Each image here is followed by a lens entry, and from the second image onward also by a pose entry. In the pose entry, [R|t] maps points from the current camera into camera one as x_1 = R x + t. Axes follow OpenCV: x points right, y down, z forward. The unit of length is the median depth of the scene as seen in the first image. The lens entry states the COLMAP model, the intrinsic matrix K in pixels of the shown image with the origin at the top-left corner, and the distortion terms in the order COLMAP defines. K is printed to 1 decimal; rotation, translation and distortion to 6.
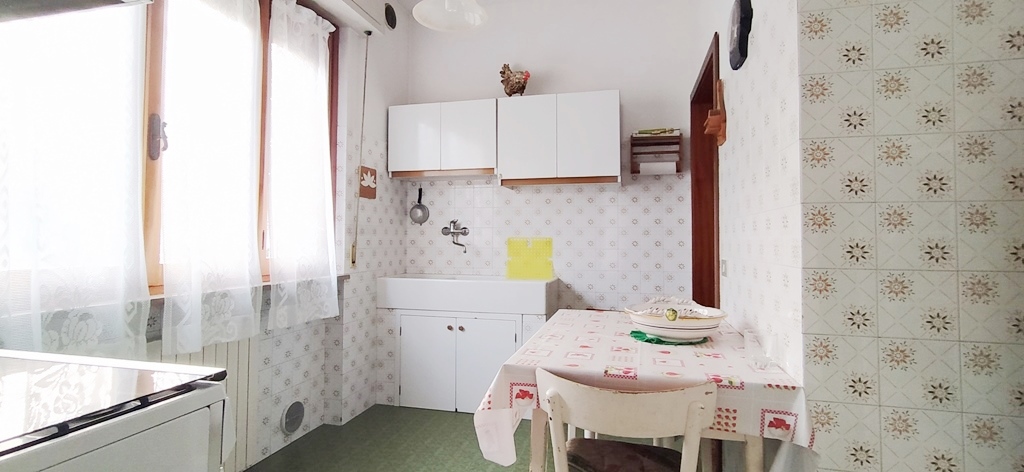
lens RADIAL K [[466.9, 0, 515.4], [0, 466.9, 223.2], [0, 0, 1]] dist [-0.002098, 0.000053]
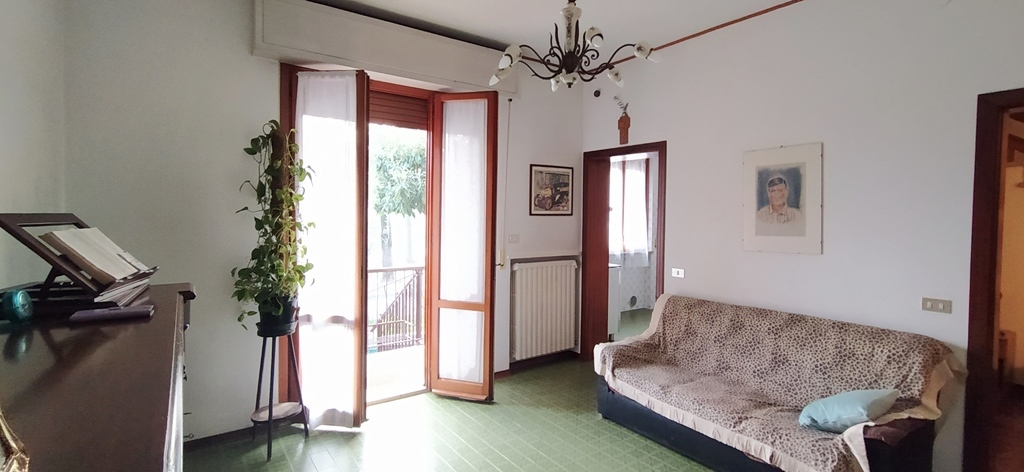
lens RADIAL K [[466.9, 0, 515.4], [0, 466.9, 223.2], [0, 0, 1]] dist [-0.002098, 0.000053]
pose [[0.765311, 0.015558, -0.643473, 0.746402], [0.016637, 0.998896, 0.043938, -0.177326], [0.643446, -0.044331, 0.764207, -1.507973]]
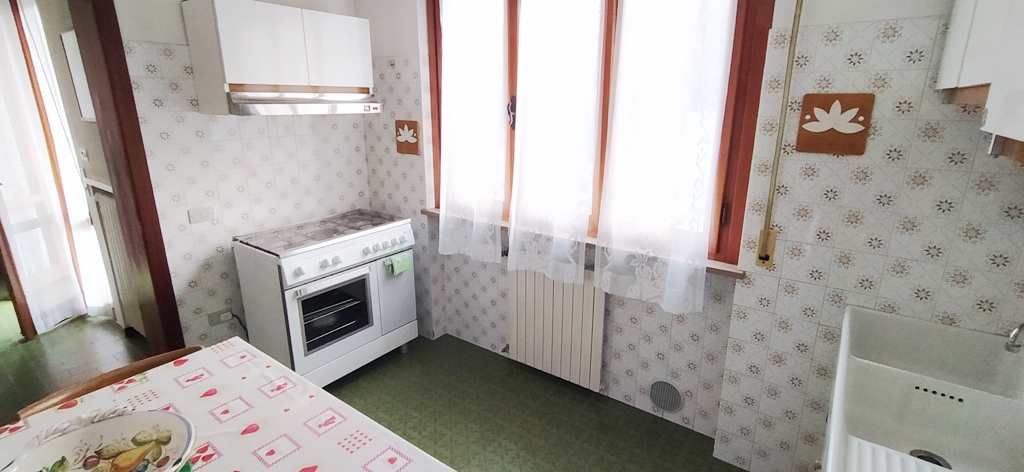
lens RADIAL K [[466.9, 0, 515.4], [0, 466.9, 223.2], [0, 0, 1]] dist [-0.002098, 0.000053]
pose [[-0.372400, 0.239127, -0.896736, 0.350597], [0.030714, 0.968882, 0.245610, -0.135404], [0.927564, 0.063923, -0.368157, 0.999249]]
